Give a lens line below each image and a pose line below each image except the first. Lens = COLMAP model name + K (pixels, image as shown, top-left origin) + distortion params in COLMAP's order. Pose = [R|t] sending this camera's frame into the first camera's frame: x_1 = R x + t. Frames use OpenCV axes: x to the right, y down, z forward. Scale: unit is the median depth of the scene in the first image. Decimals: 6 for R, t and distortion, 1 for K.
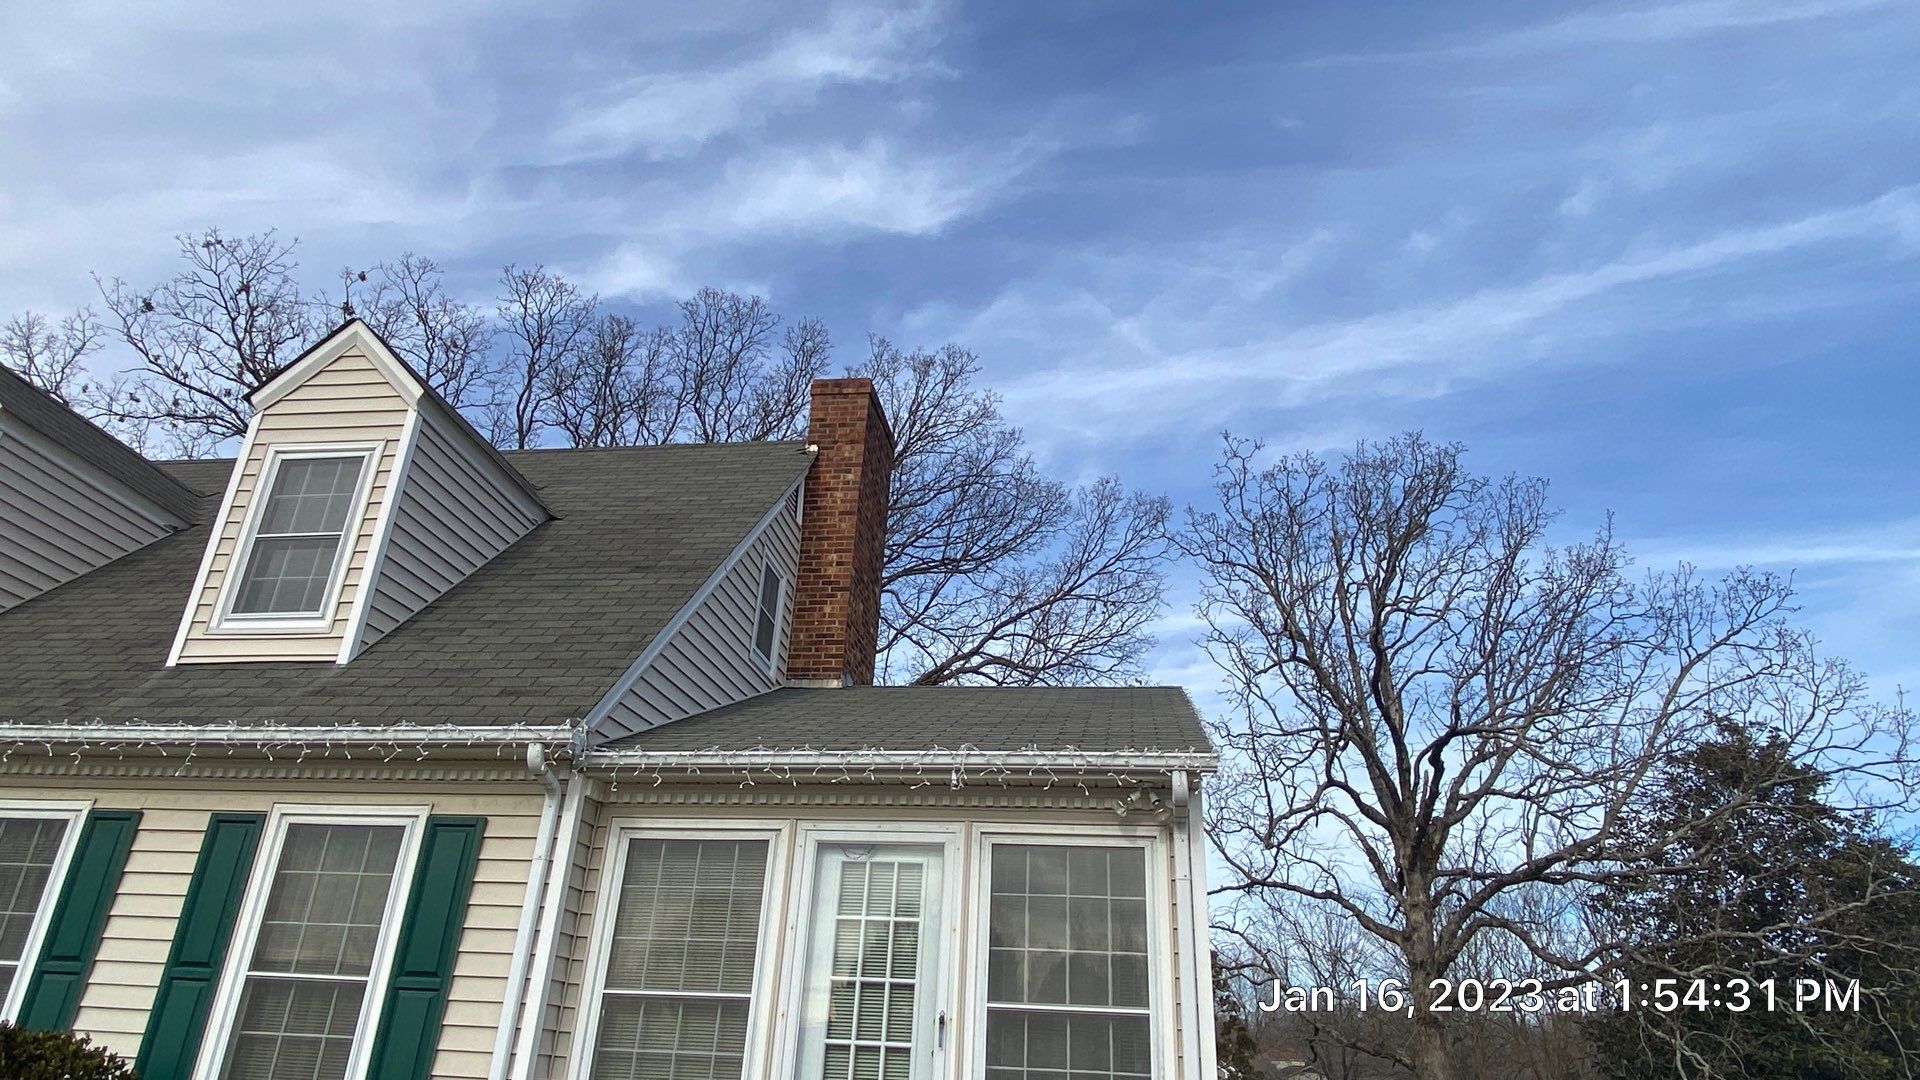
lens RADIAL K [[1176.2, 0, 971.3], [0, 1176.2, 554.8], [0, 0, 1]] dist [0.033303, -0.031446]
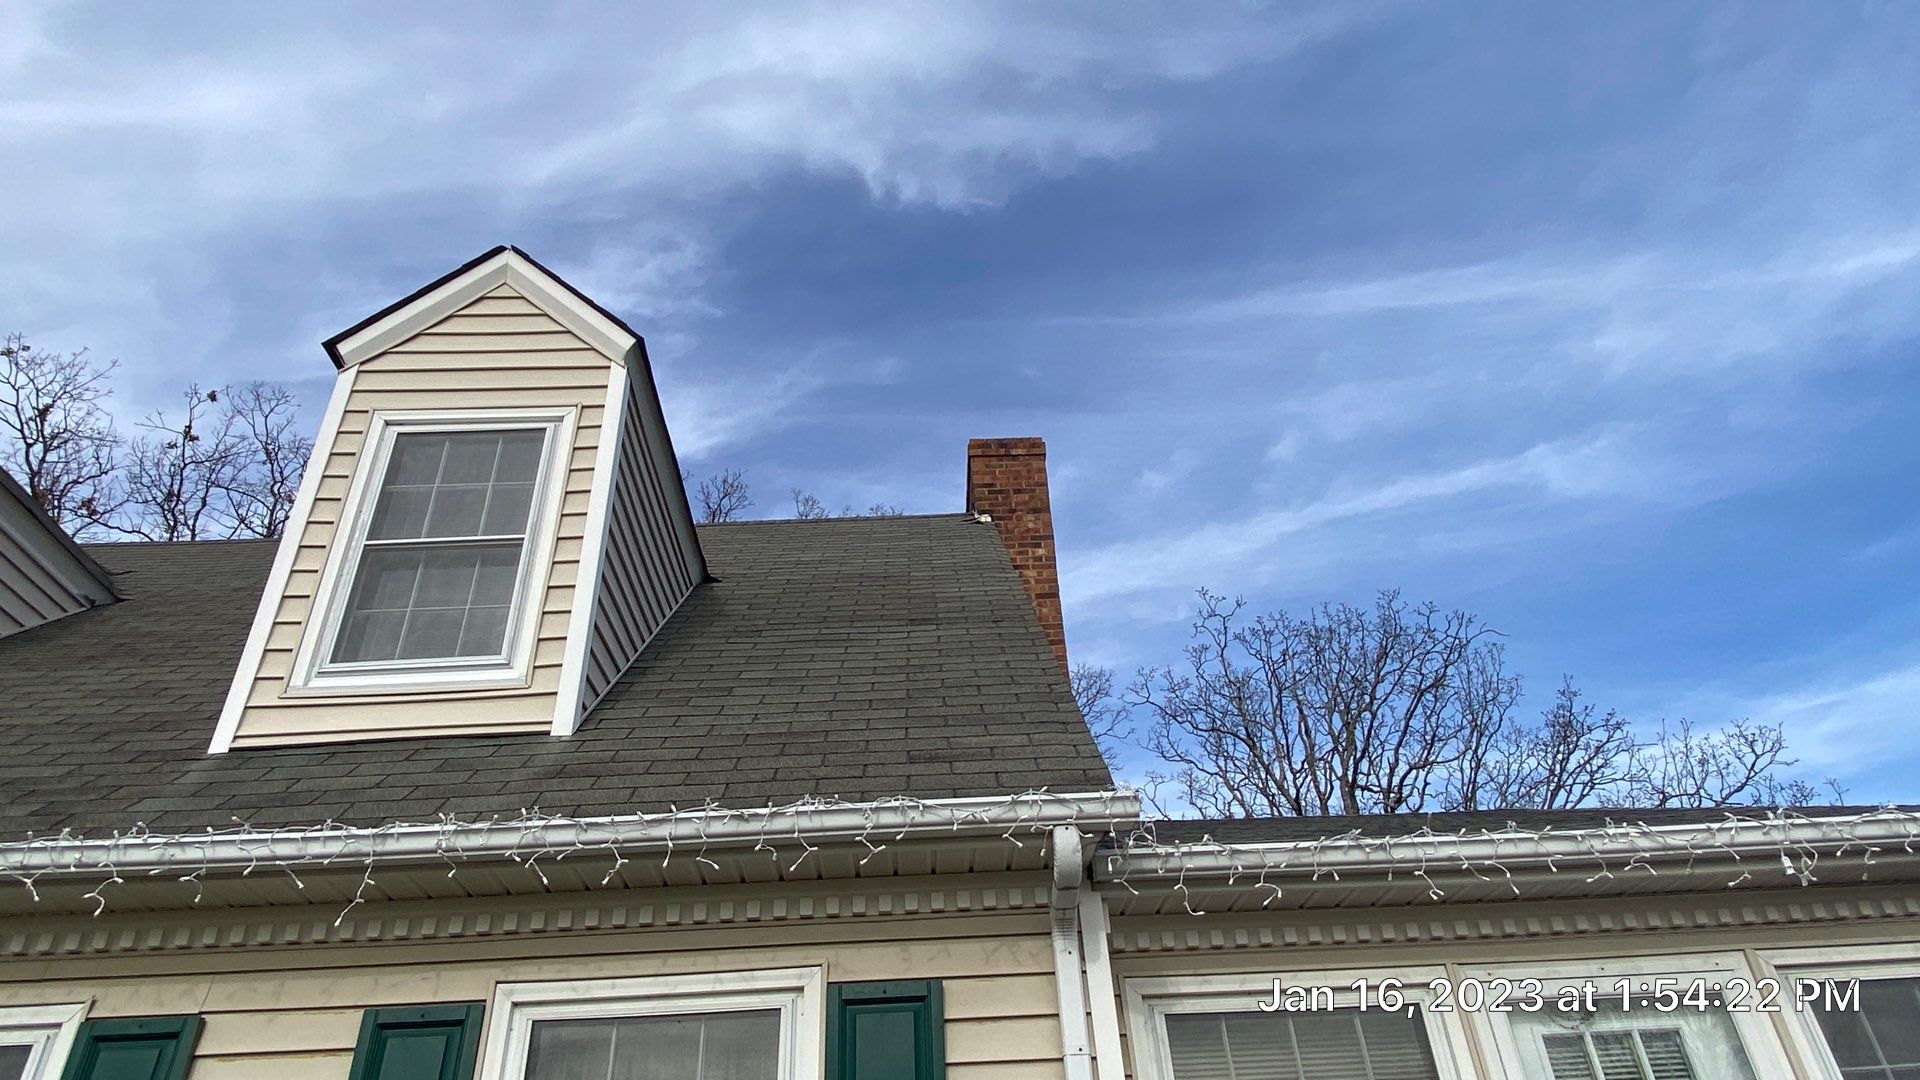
lens RADIAL K [[1176.2, 0, 952.8], [0, 1176.2, 548.1], [0, 0, 1]] dist [0.033303, -0.031446]
pose [[0.982899, 0.013378, 0.183657, -0.475801], [0.022260, 0.981412, -0.190617, 0.122390], [-0.182794, 0.191446, 0.964331, 0.414952]]
